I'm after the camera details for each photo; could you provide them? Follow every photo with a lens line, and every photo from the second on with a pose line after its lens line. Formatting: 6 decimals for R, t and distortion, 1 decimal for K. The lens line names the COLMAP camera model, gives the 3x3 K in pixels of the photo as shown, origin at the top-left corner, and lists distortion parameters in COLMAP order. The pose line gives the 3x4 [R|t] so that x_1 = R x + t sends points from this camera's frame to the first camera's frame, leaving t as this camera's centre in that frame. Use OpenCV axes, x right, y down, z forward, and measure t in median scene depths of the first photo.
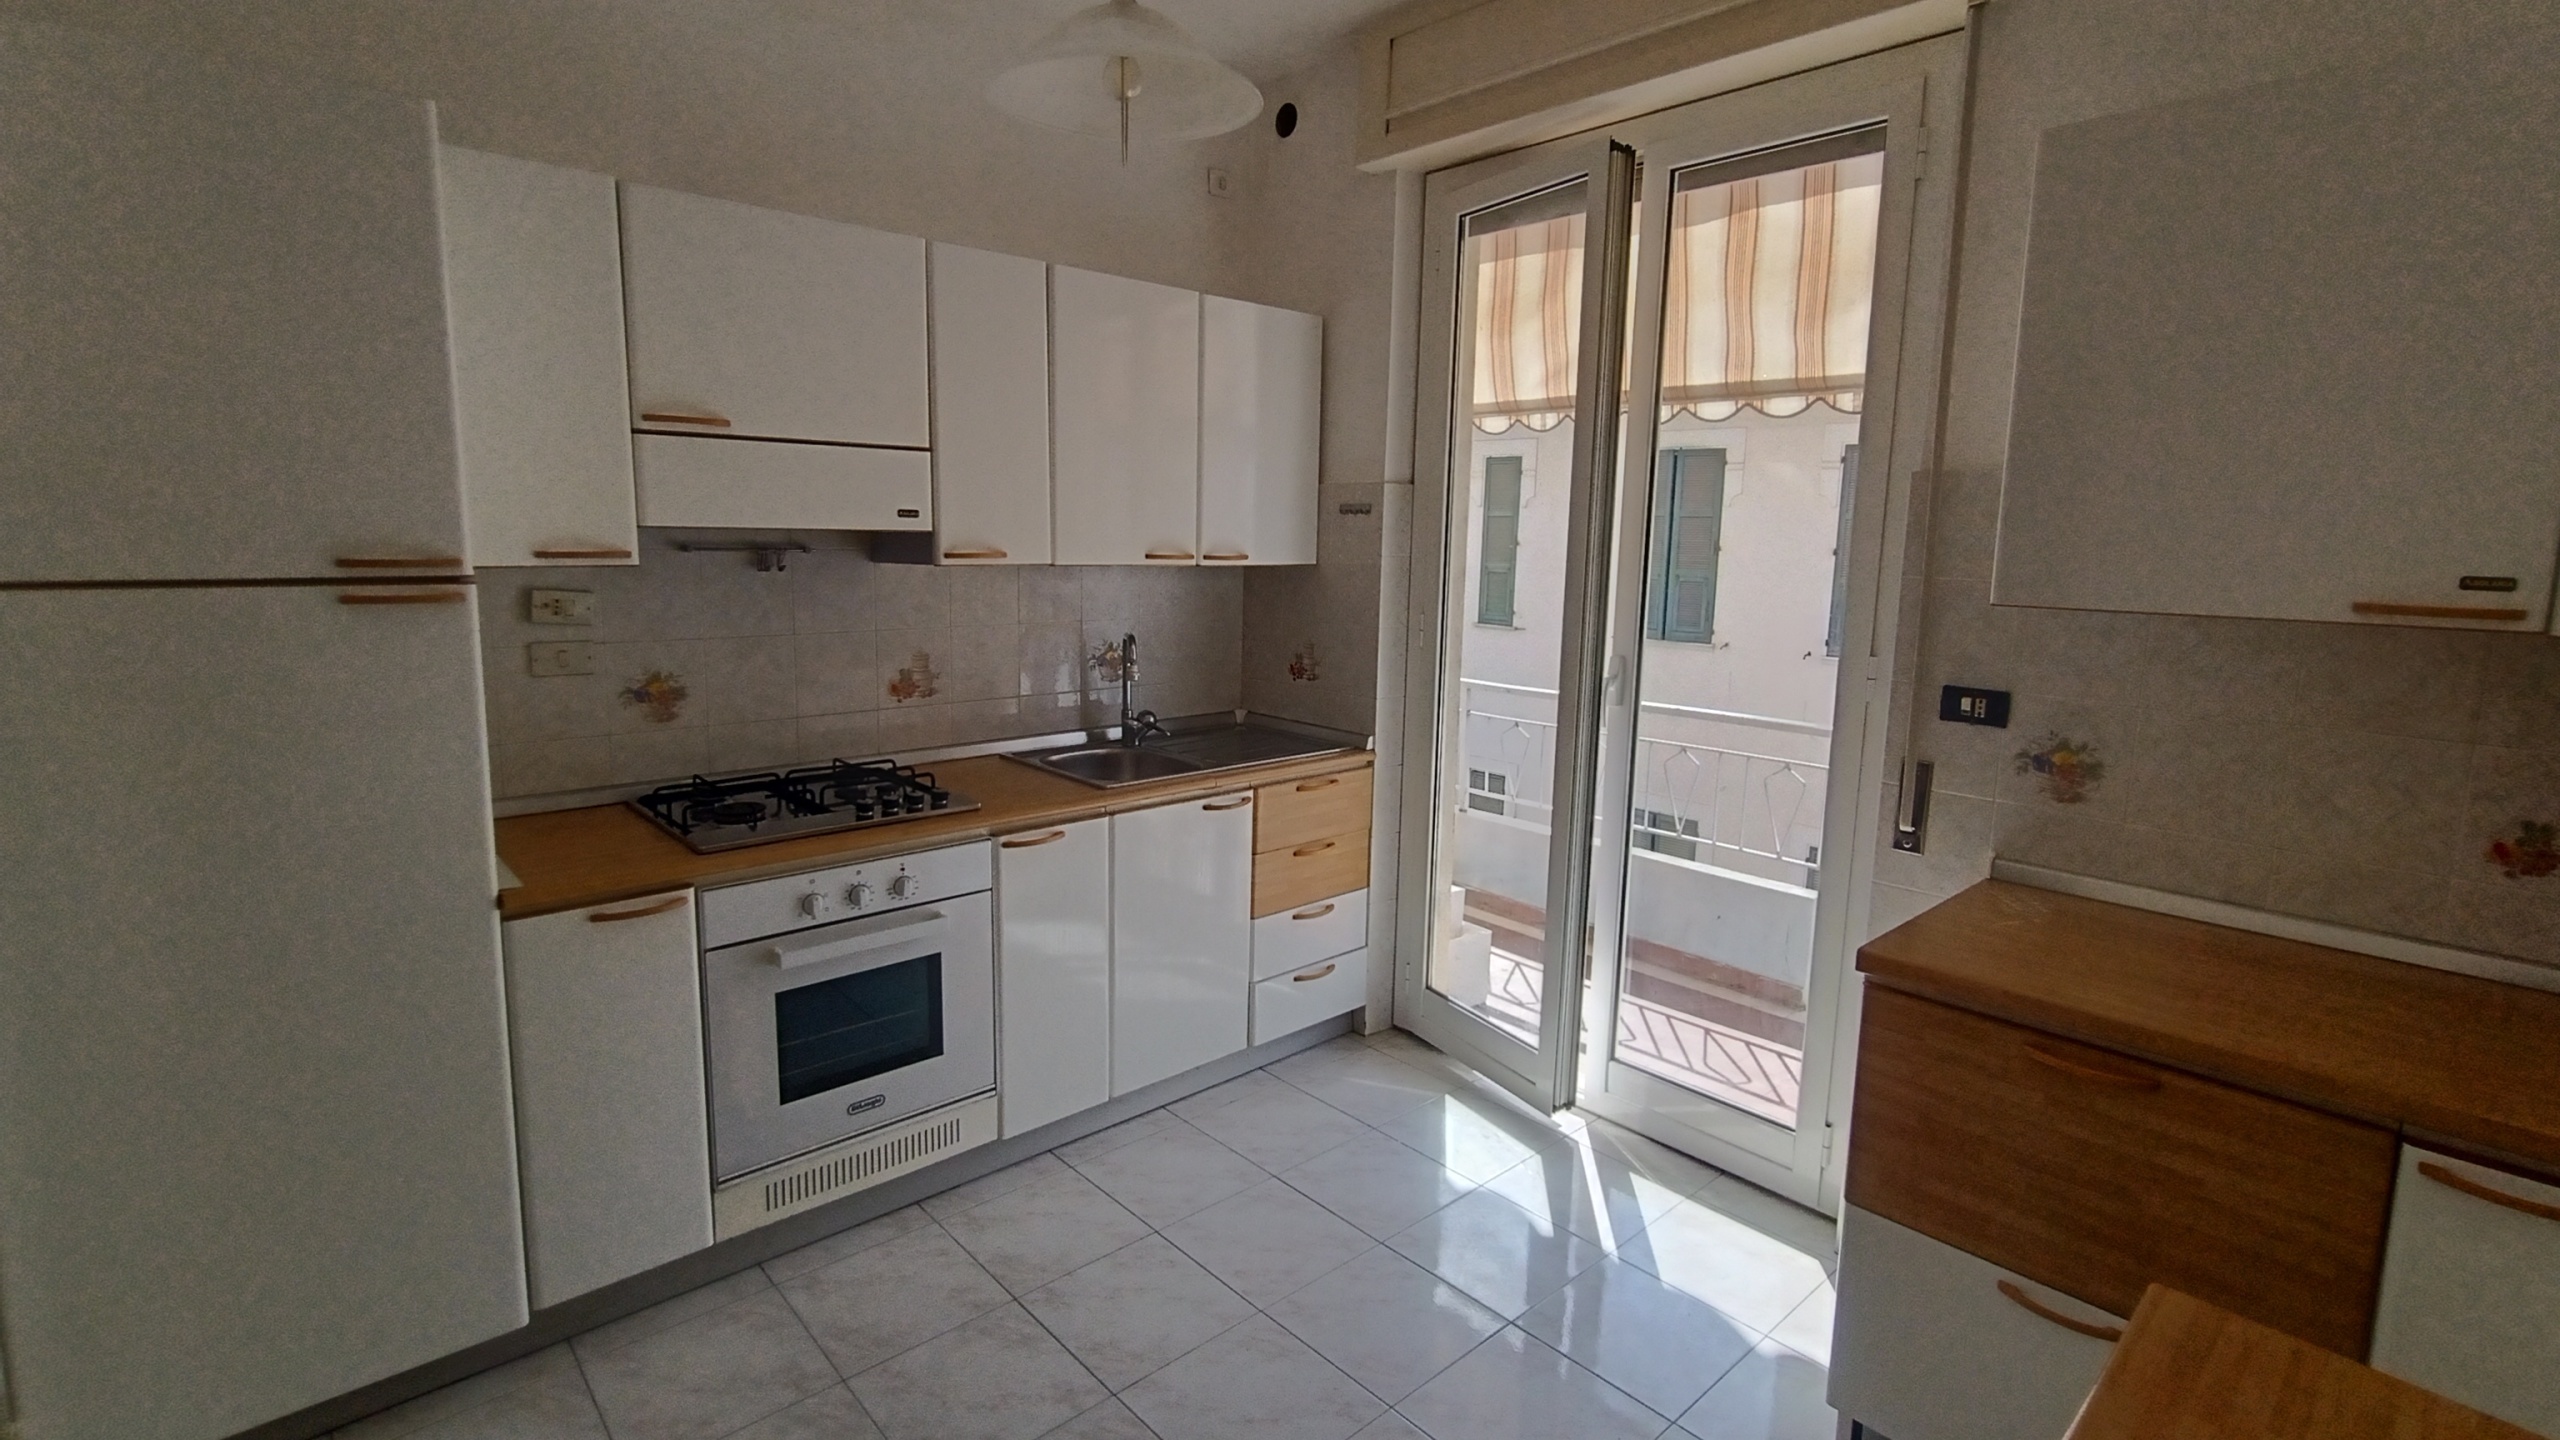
lens RADIAL K [[1177.4, 0, 1274.3], [0, 1177.4, 695.6], [0, 0, 1]] dist [-0.002328, 0.000529]
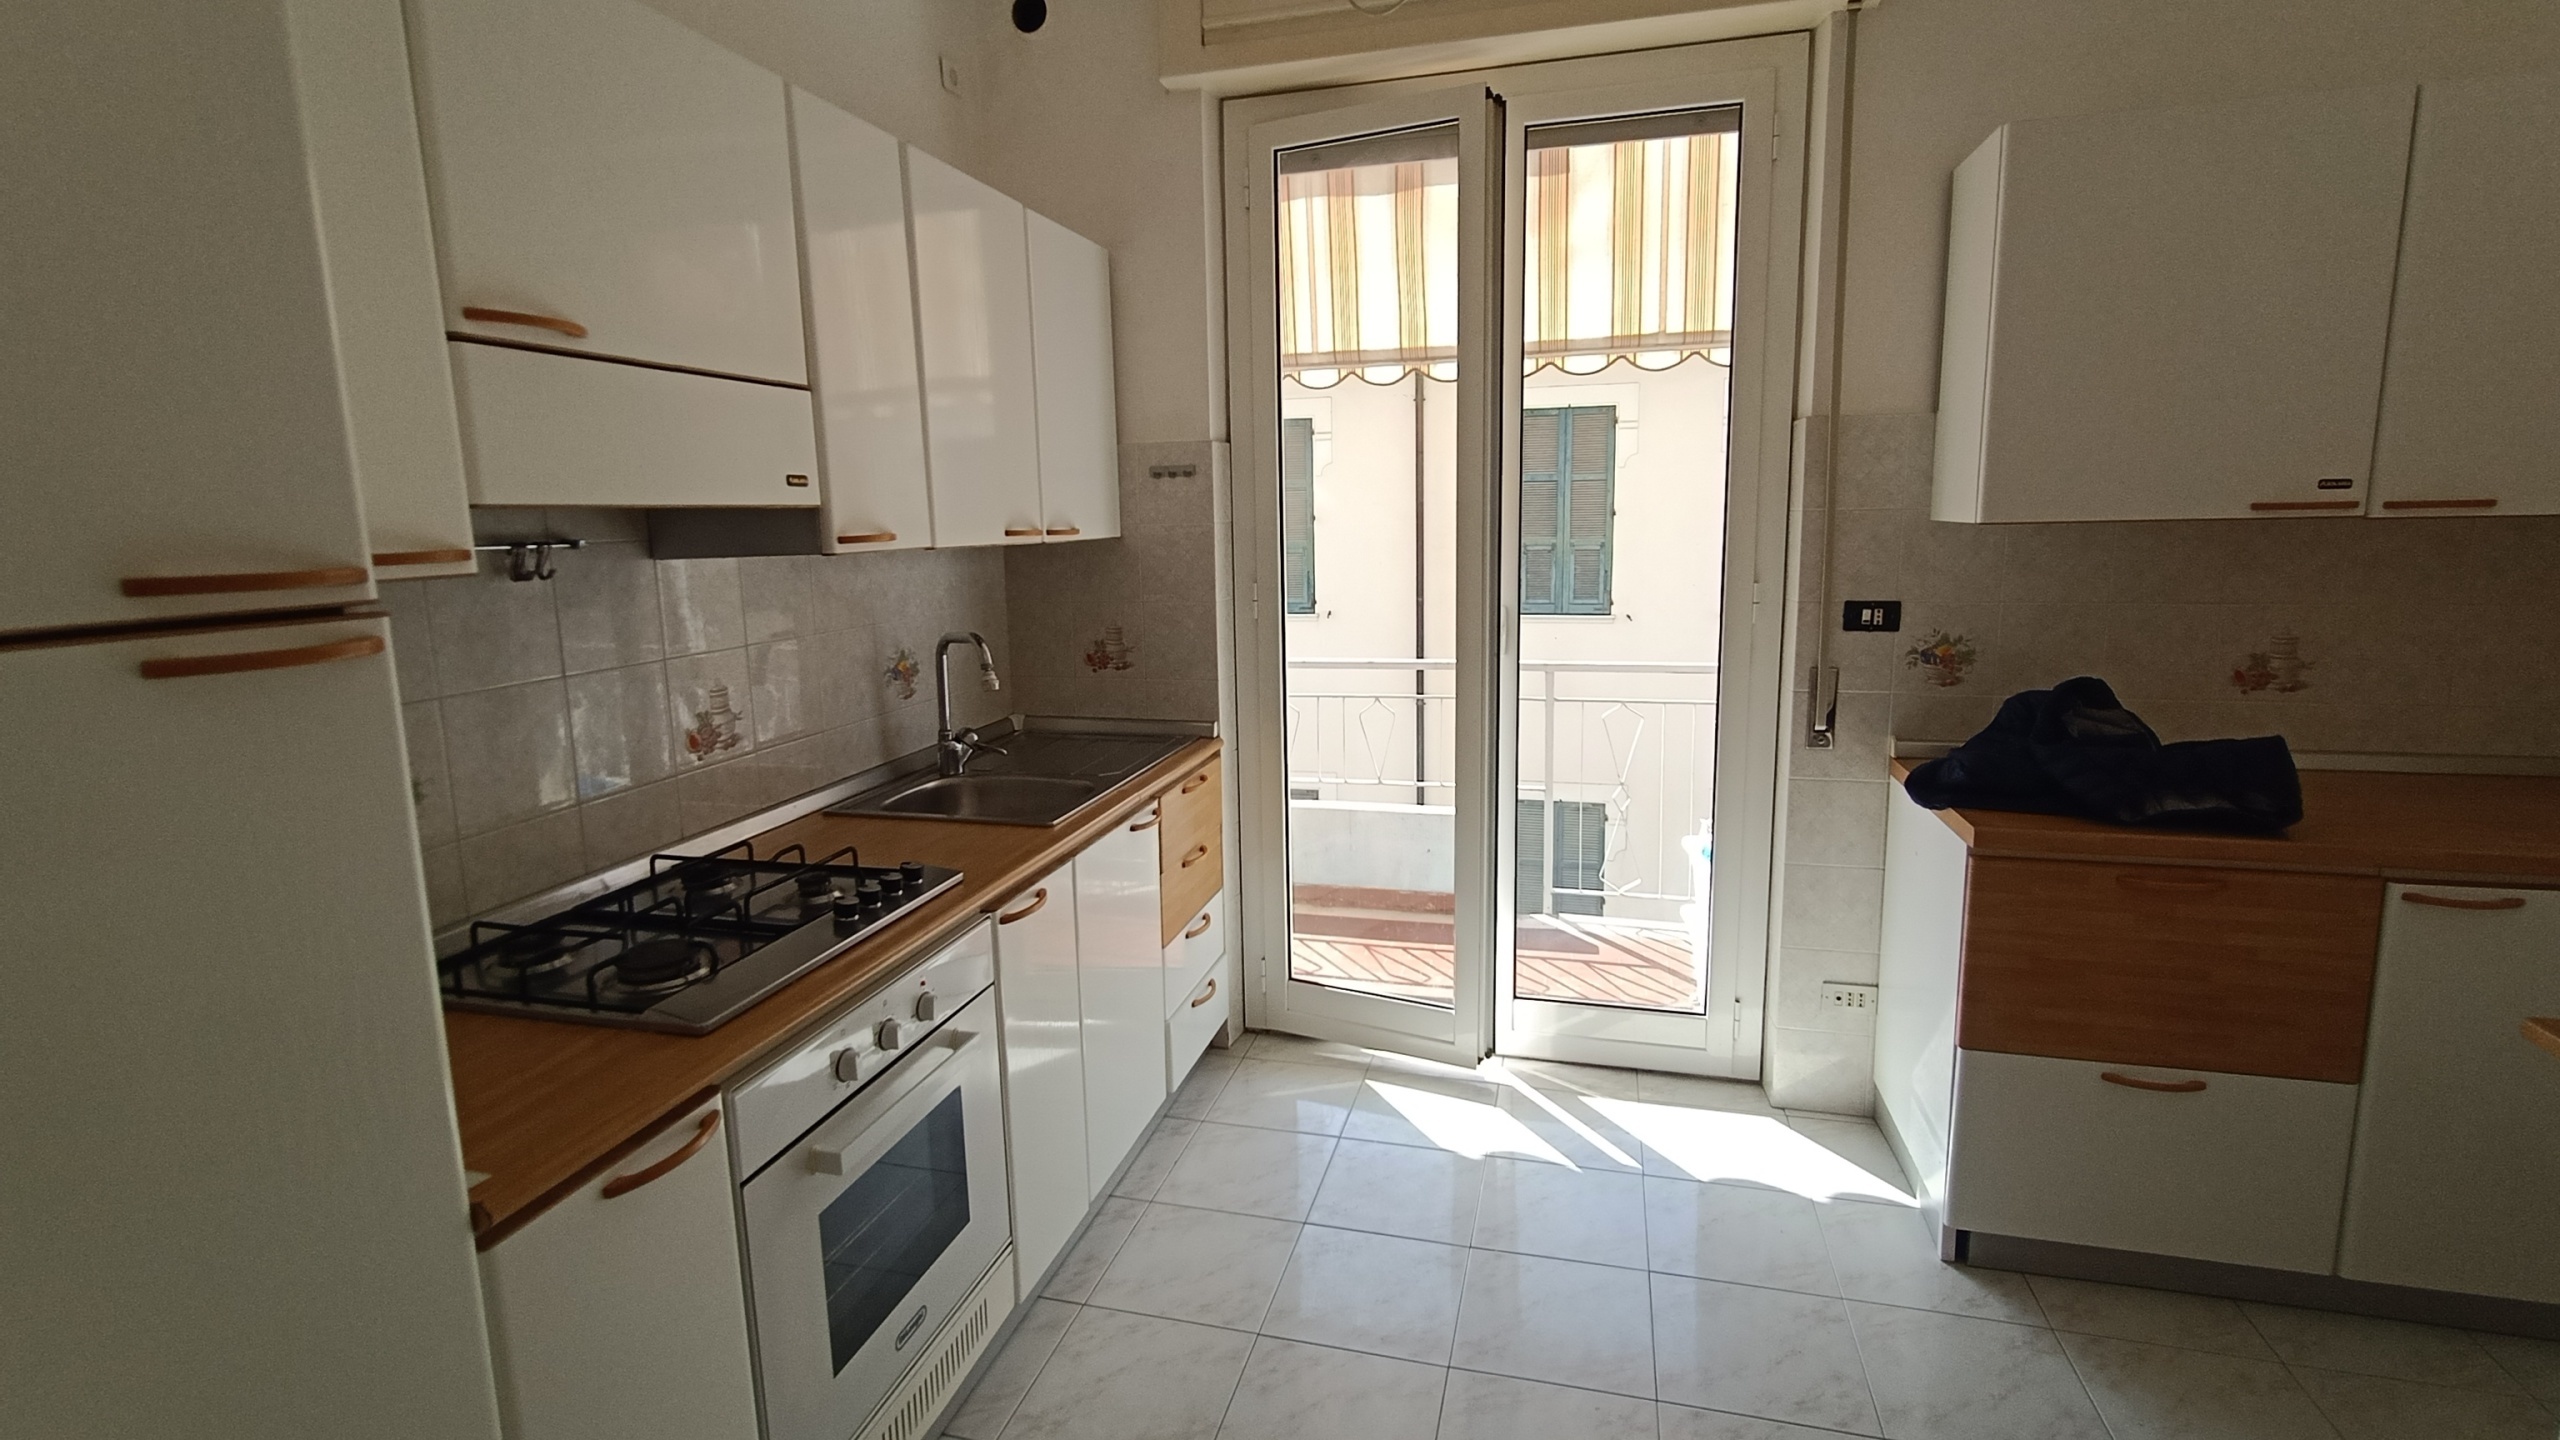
lens RADIAL K [[1169.1, 0, 1276.7], [0, 1169.1, 696.6], [0, 0, 1]] dist [-0.002311, 0.000576]
pose [[0.840856, -0.122383, 0.527241, -0.446566], [0.113791, 0.992303, 0.048858, -0.030095], [-0.529162, 0.018913, 0.848310, 0.268411]]
